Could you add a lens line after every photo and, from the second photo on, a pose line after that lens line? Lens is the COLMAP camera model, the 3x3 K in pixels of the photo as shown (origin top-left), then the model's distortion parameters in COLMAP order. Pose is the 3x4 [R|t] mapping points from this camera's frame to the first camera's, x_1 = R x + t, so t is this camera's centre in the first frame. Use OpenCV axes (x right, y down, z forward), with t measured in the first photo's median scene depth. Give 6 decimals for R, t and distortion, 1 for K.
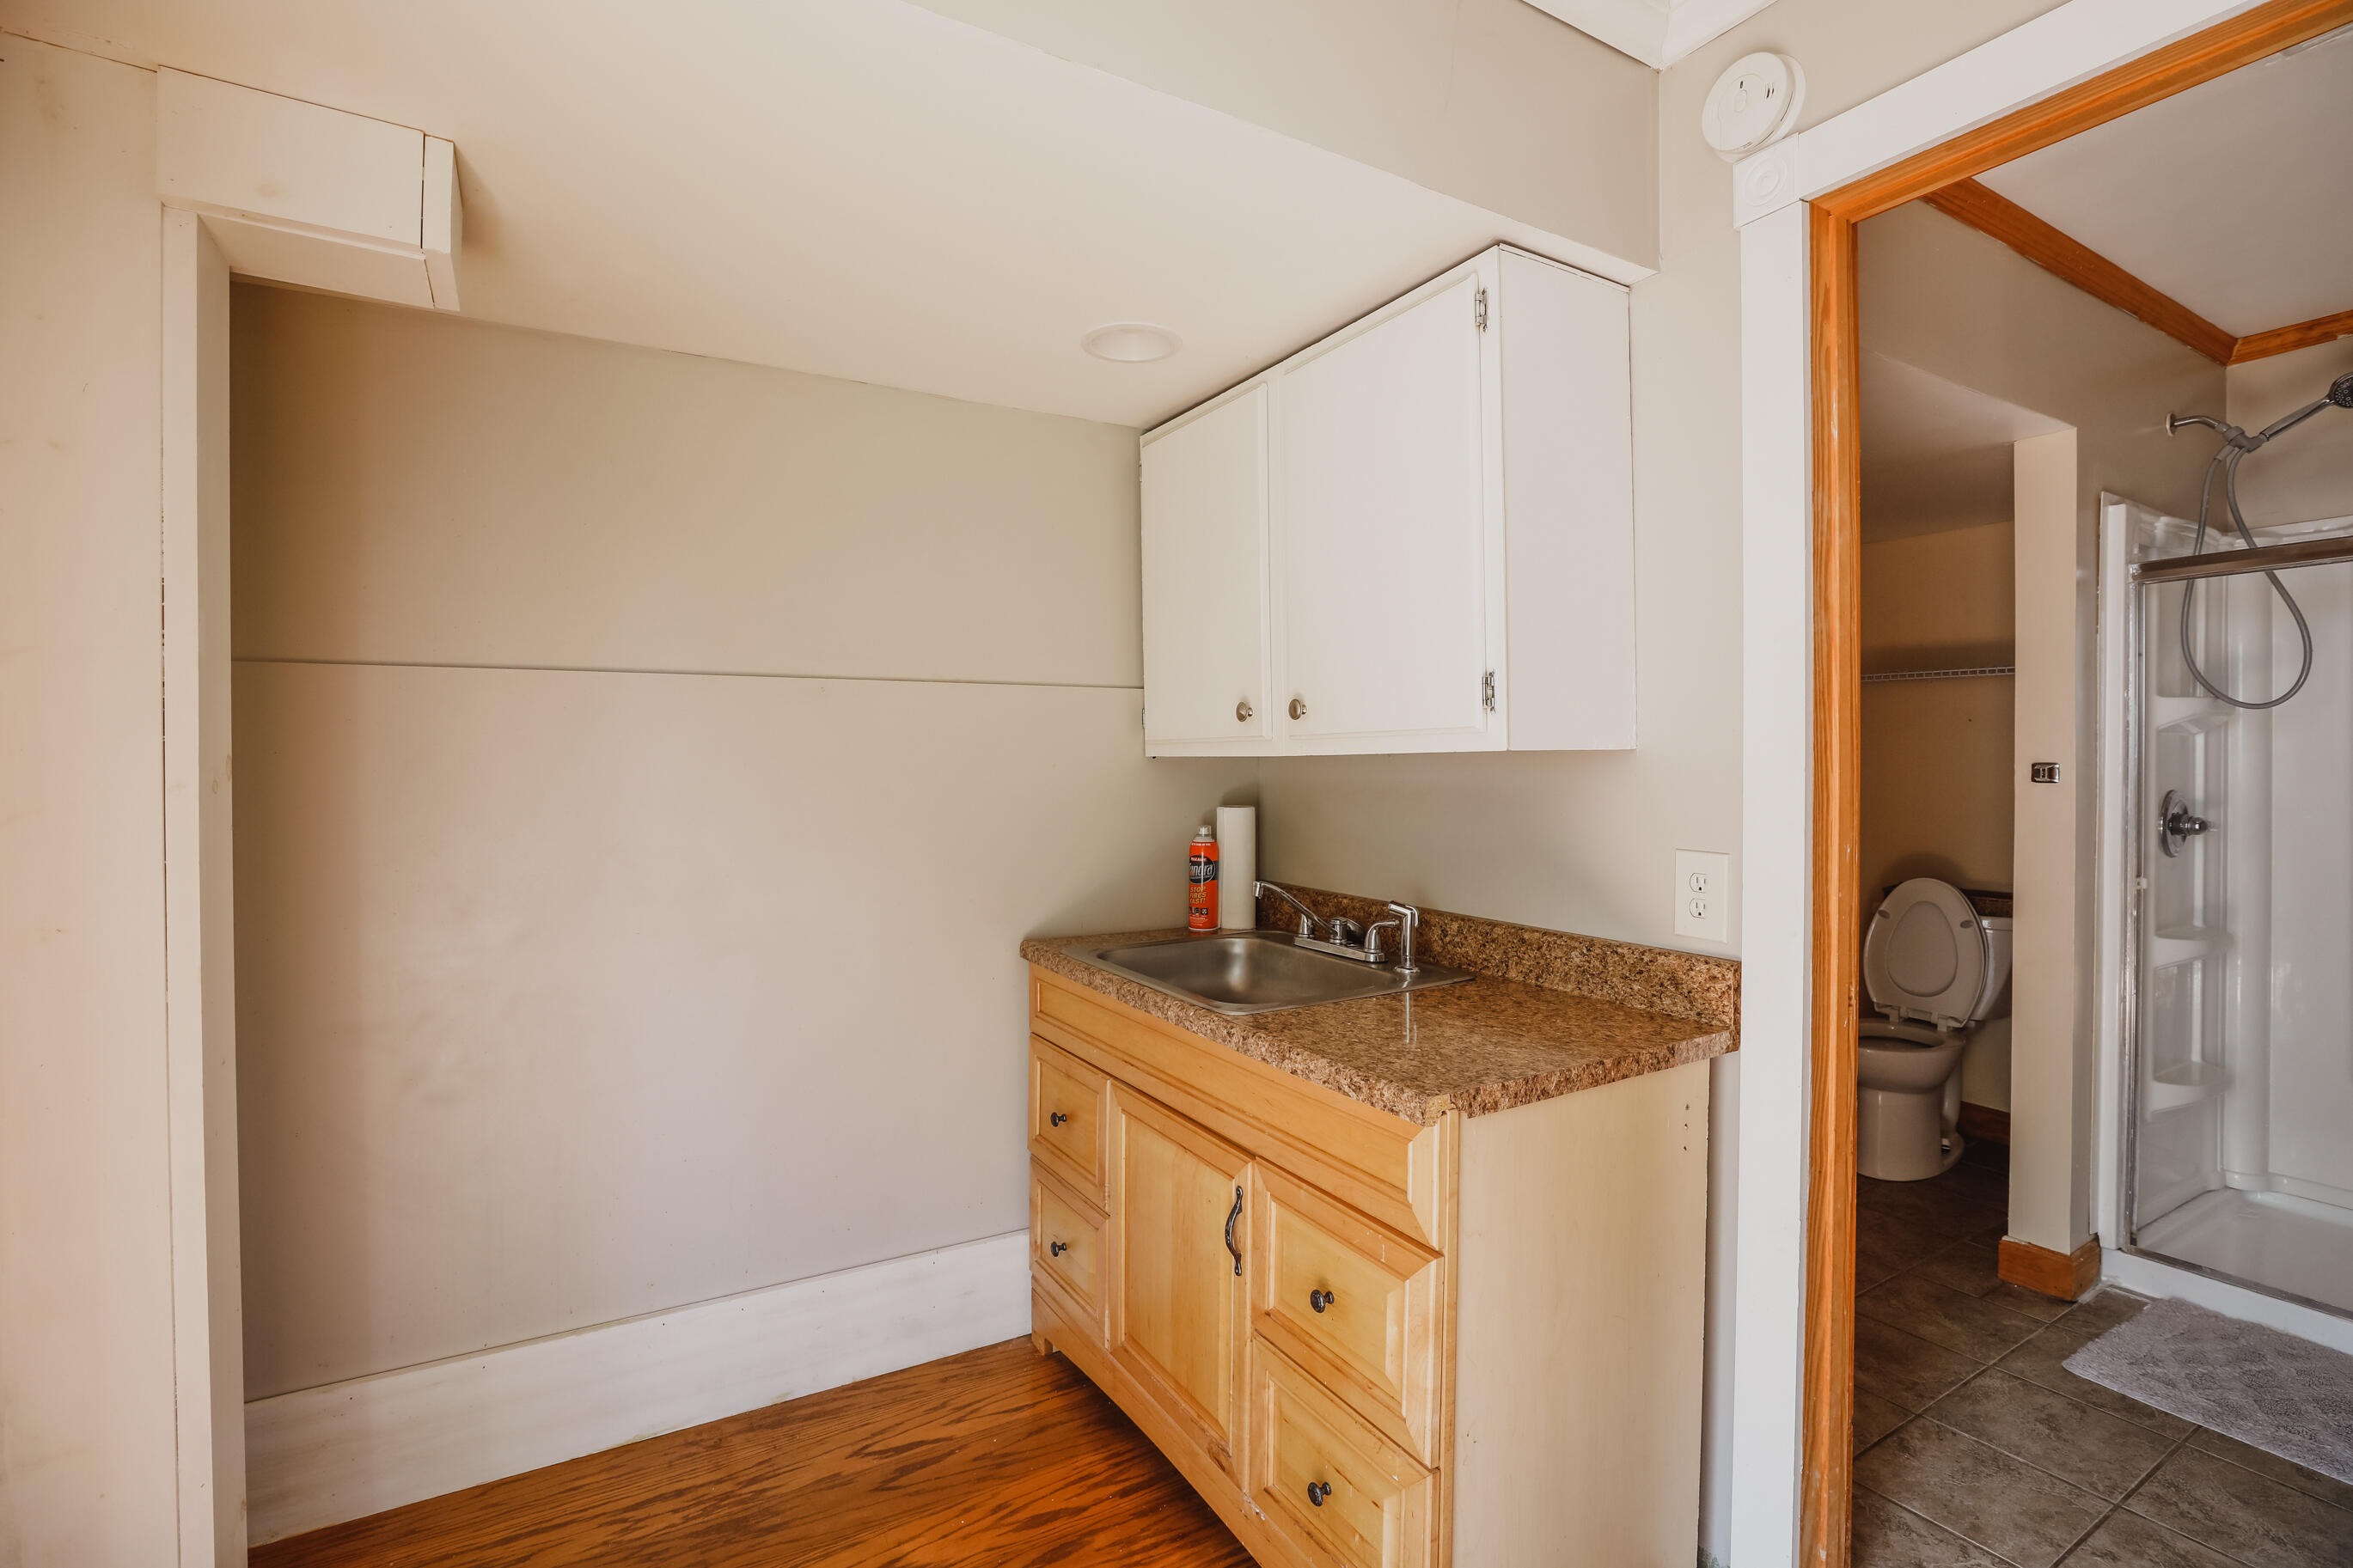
lens RADIAL K [[1068.9, 0, 1178.1], [0, 1068.9, 772.5], [0, 0, 1]] dist [-0.045317, 0.015123]
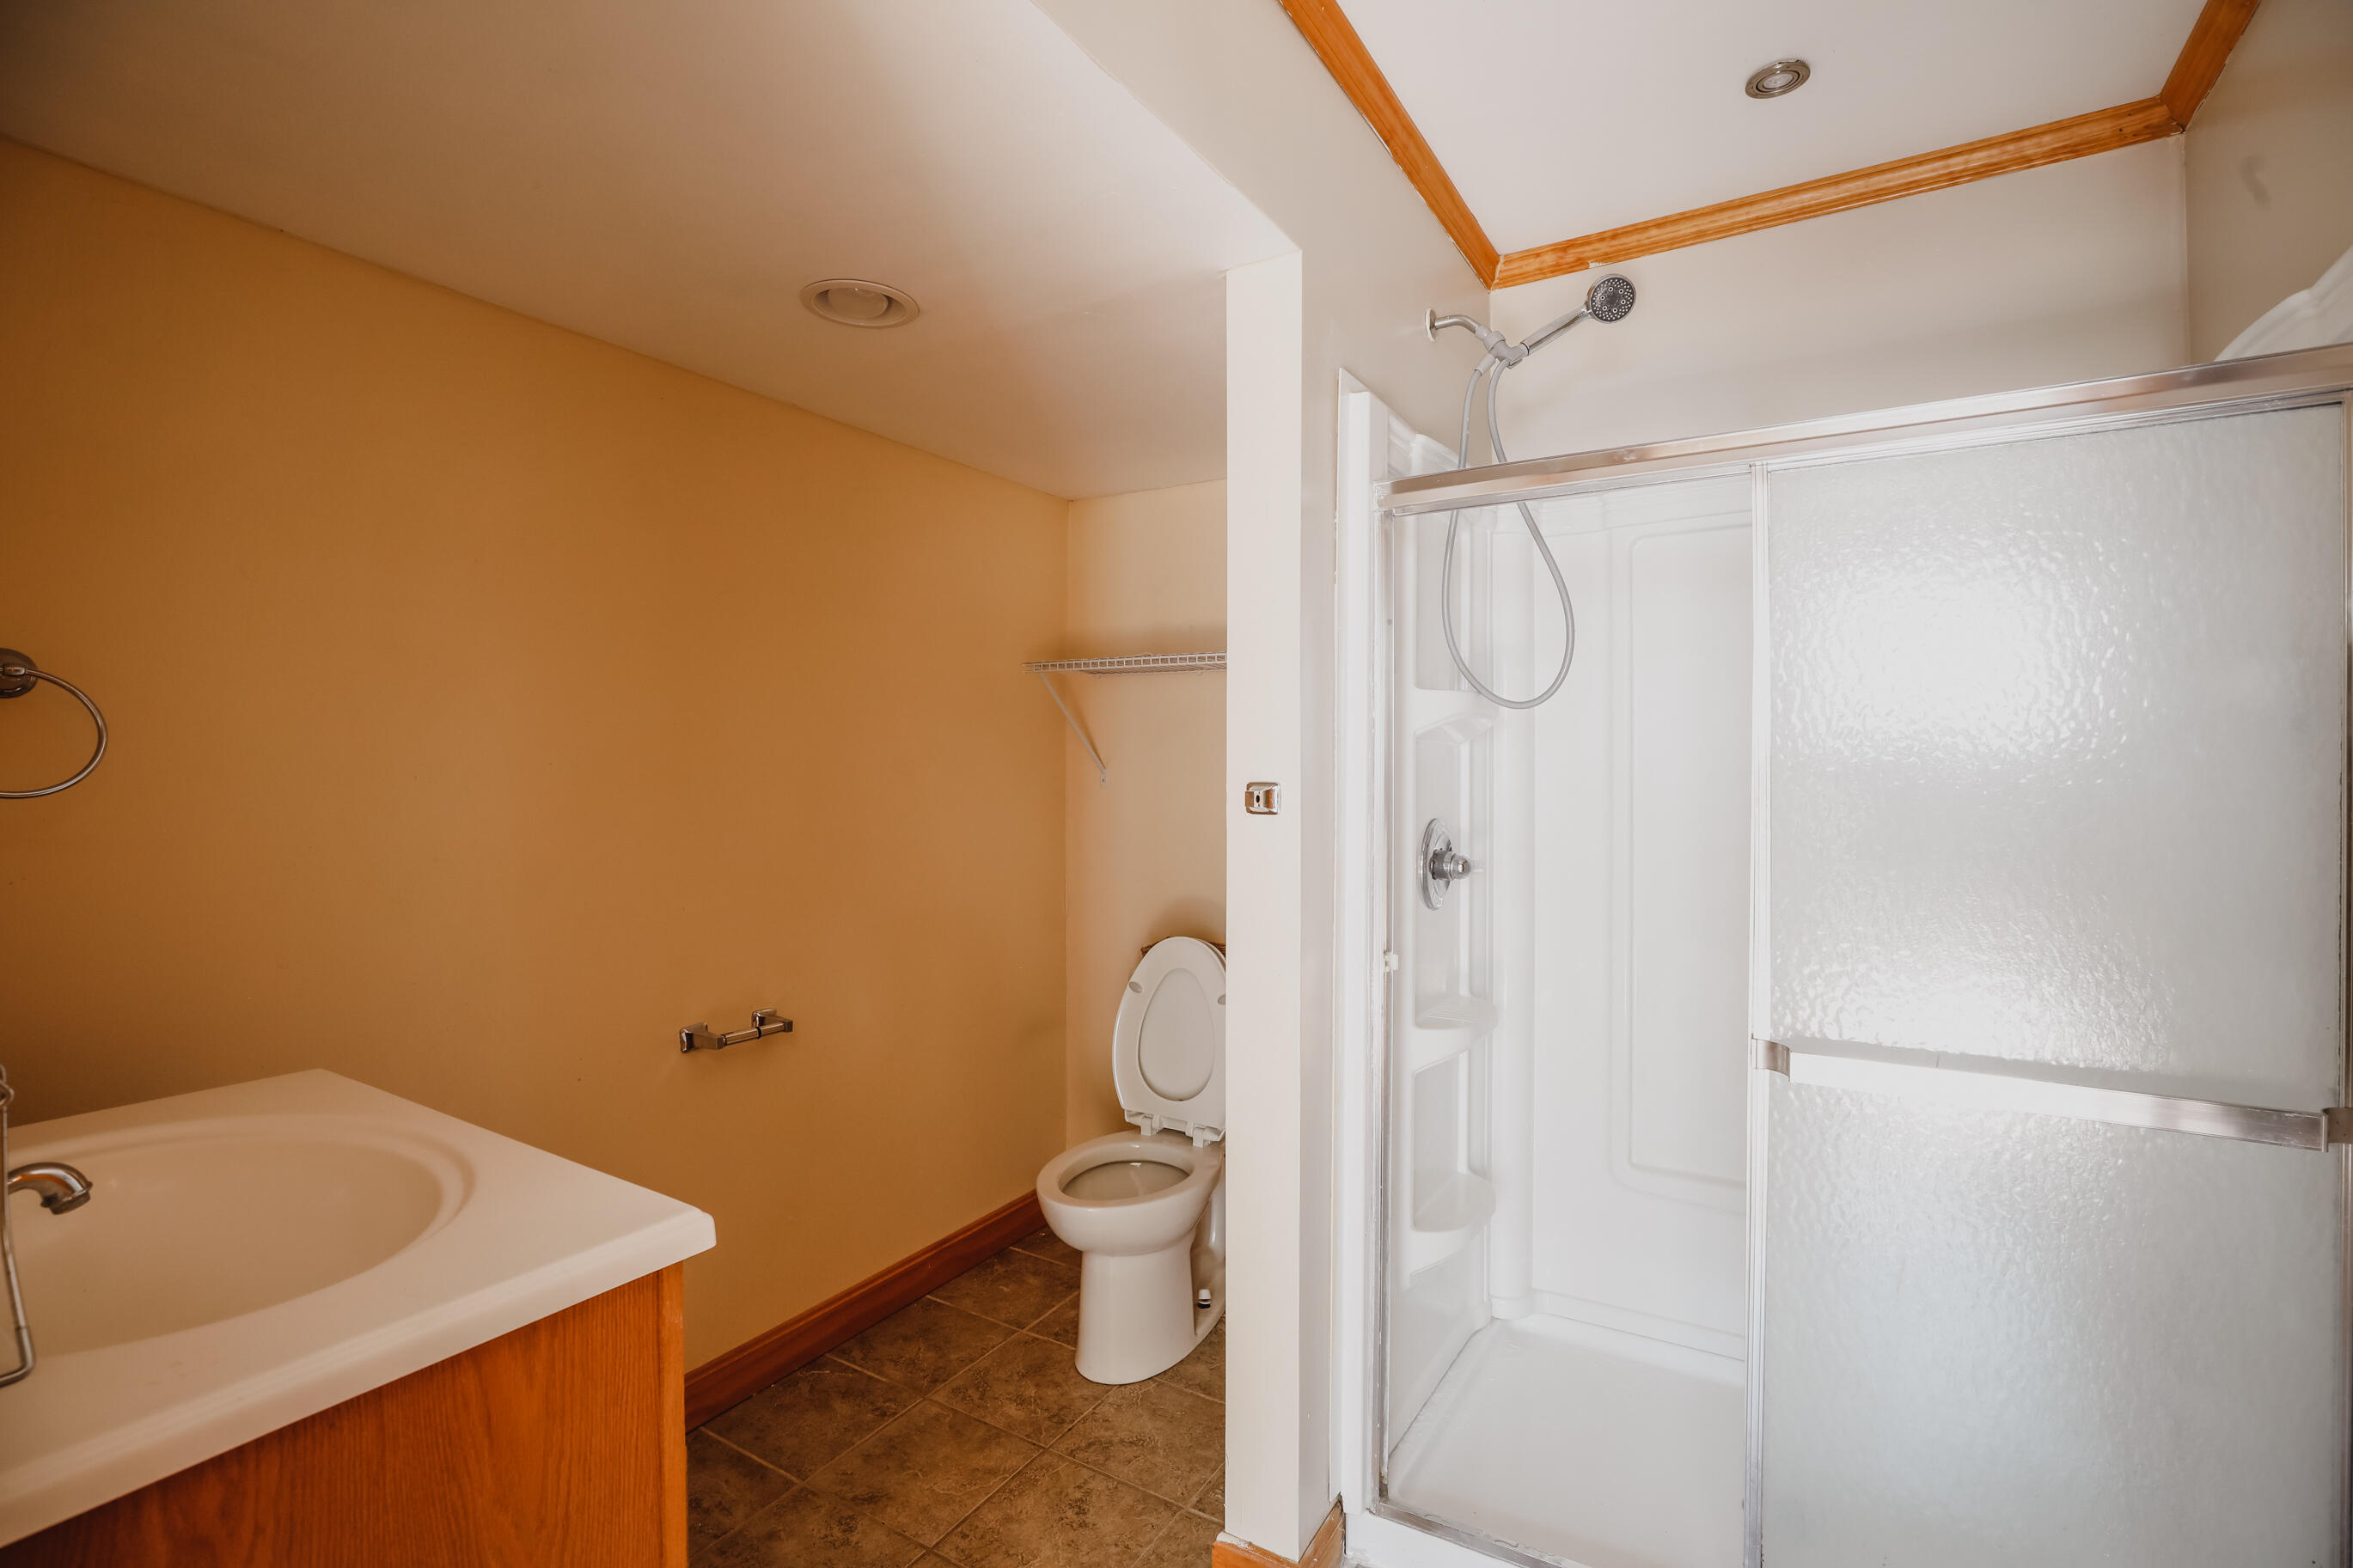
lens RADIAL K [[1068.9, 0, 1178.1], [0, 1068.9, 772.5], [0, 0, 1]] dist [-0.045317, 0.015123]
pose [[0.882355, 0.003348, 0.470573, 0.558407], [0.001349, 0.999953, -0.009645, -0.010537], [-0.470583, 0.009145, 0.882308, 0.529553]]
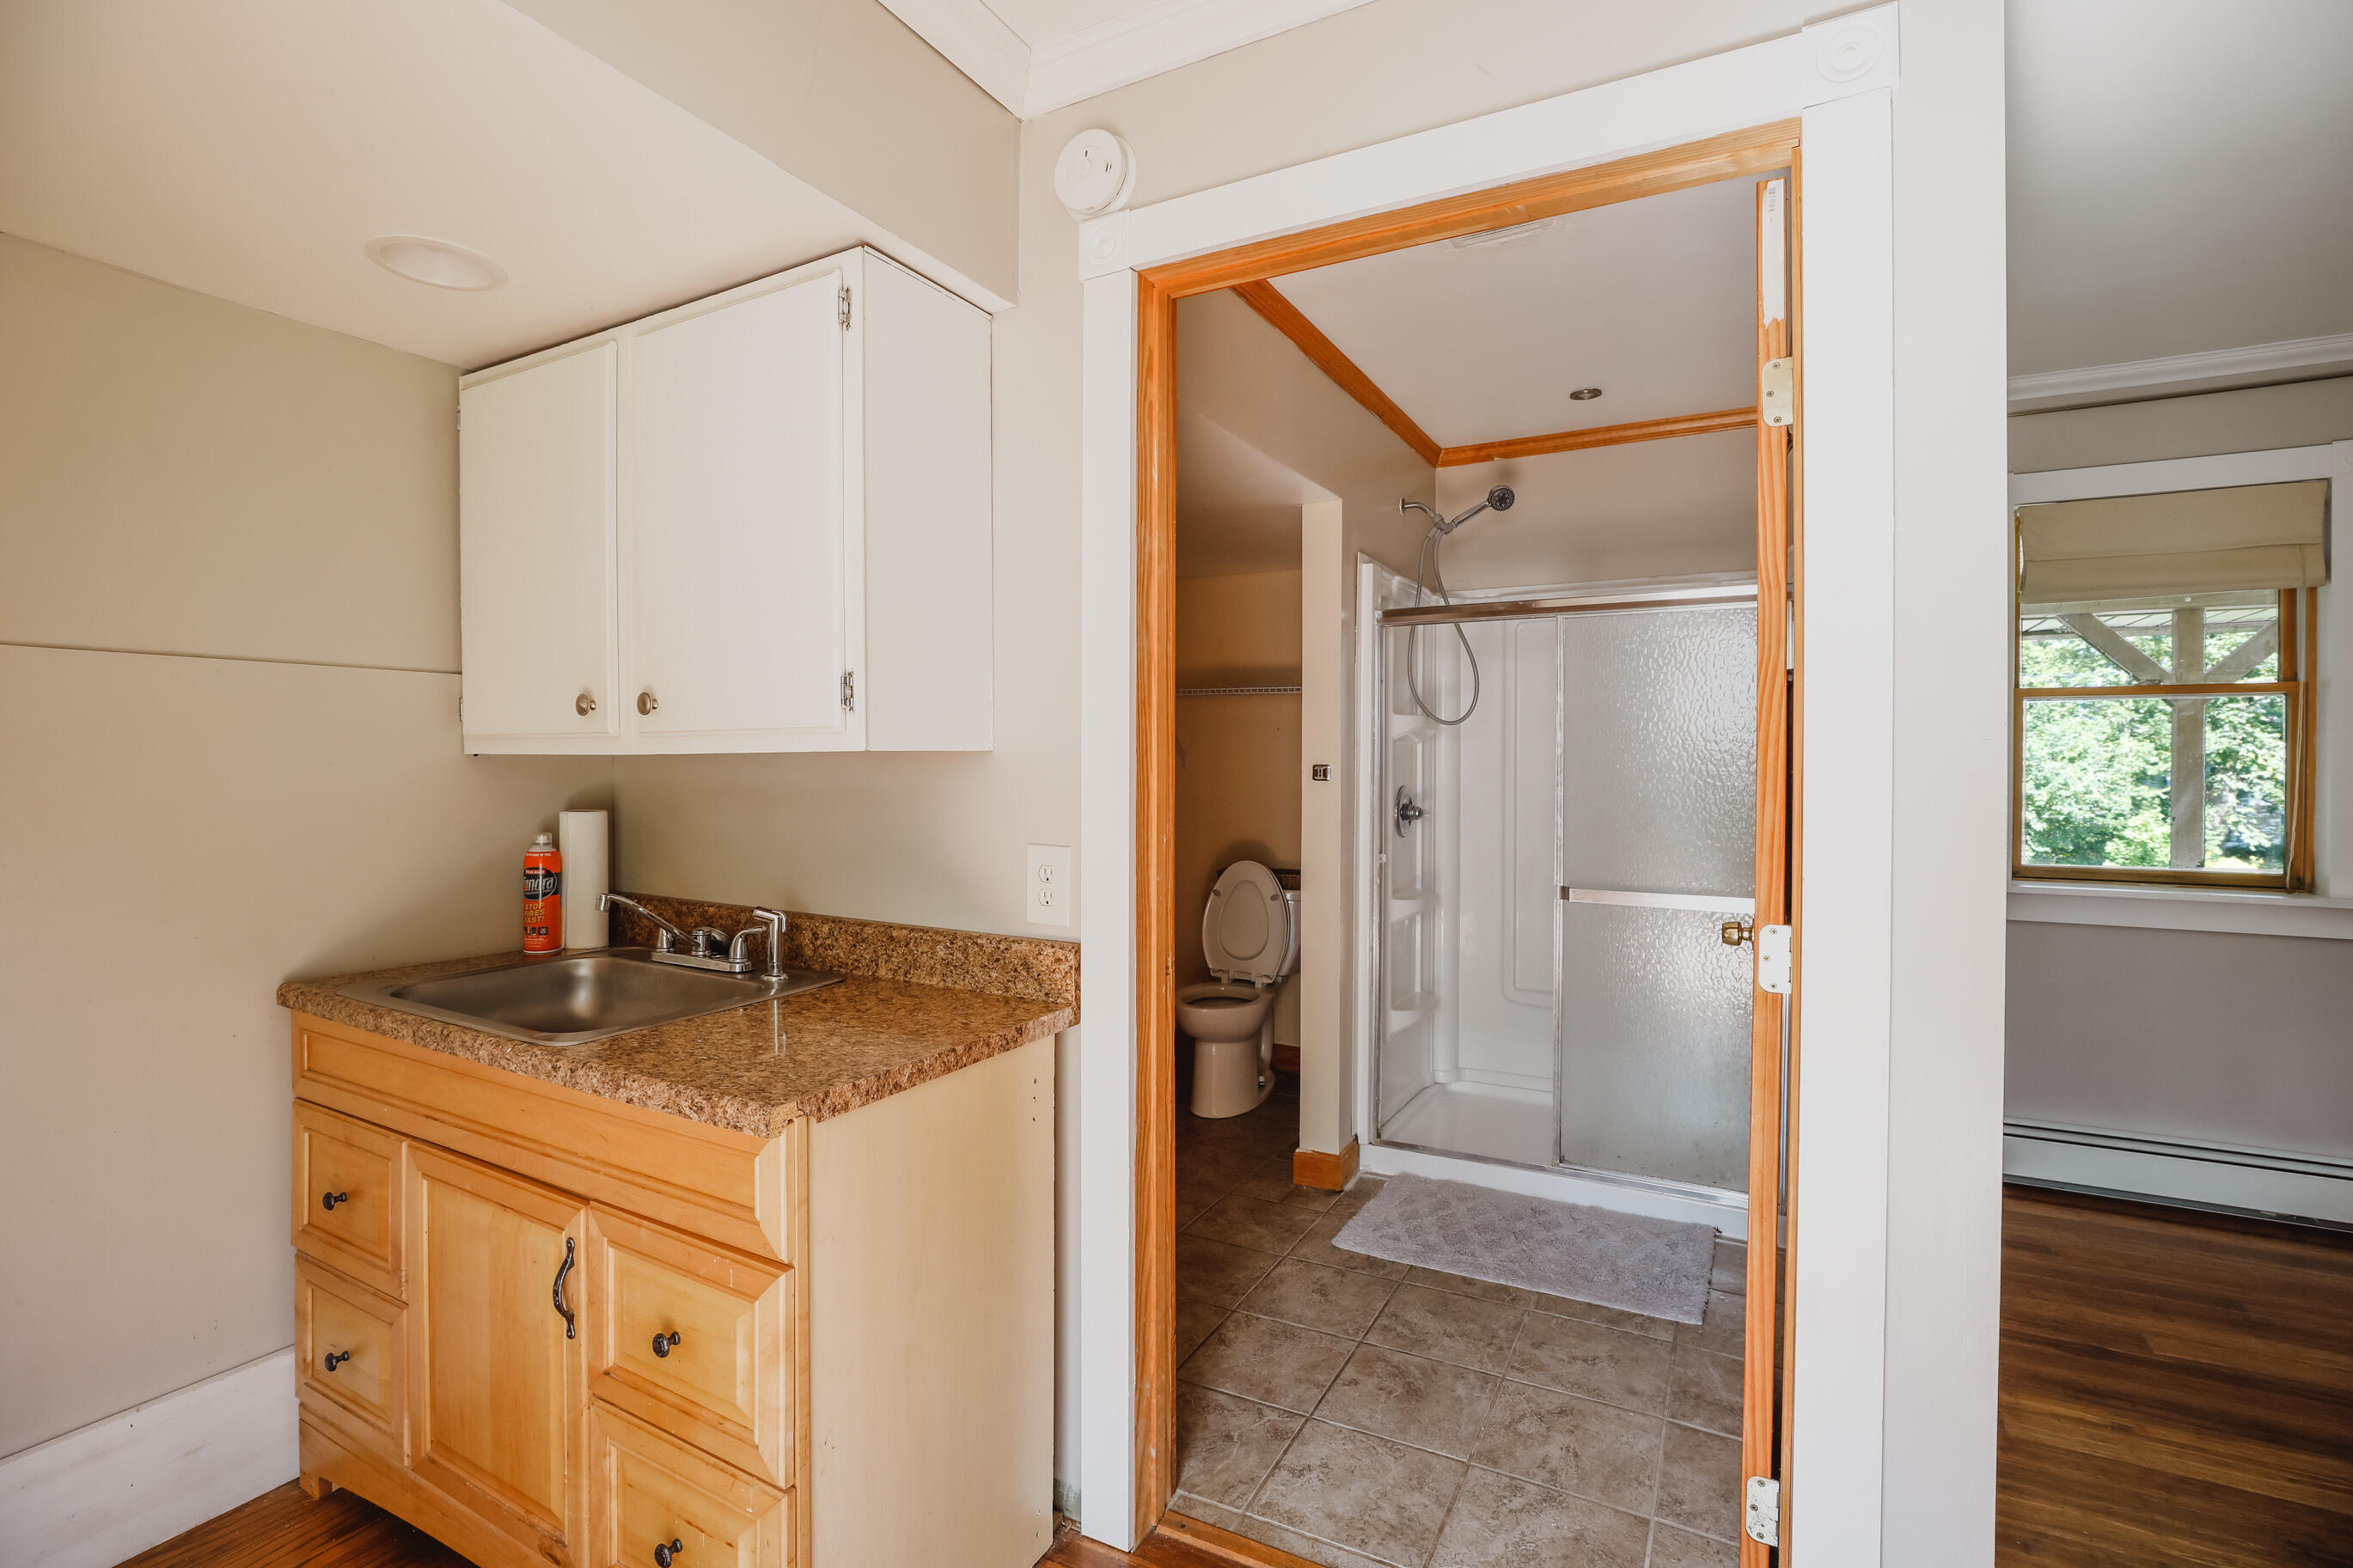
lens RADIAL K [[1068.9, 0, 1178.1], [0, 1068.9, 772.5], [0, 0, 1]] dist [-0.045317, 0.015123]
pose [[0.859115, -0.000266, 0.511783, 0.034698], [0.000235, 1.000000, 0.000125, -0.000090], [-0.511783, 0.000013, 0.859115, -0.010894]]
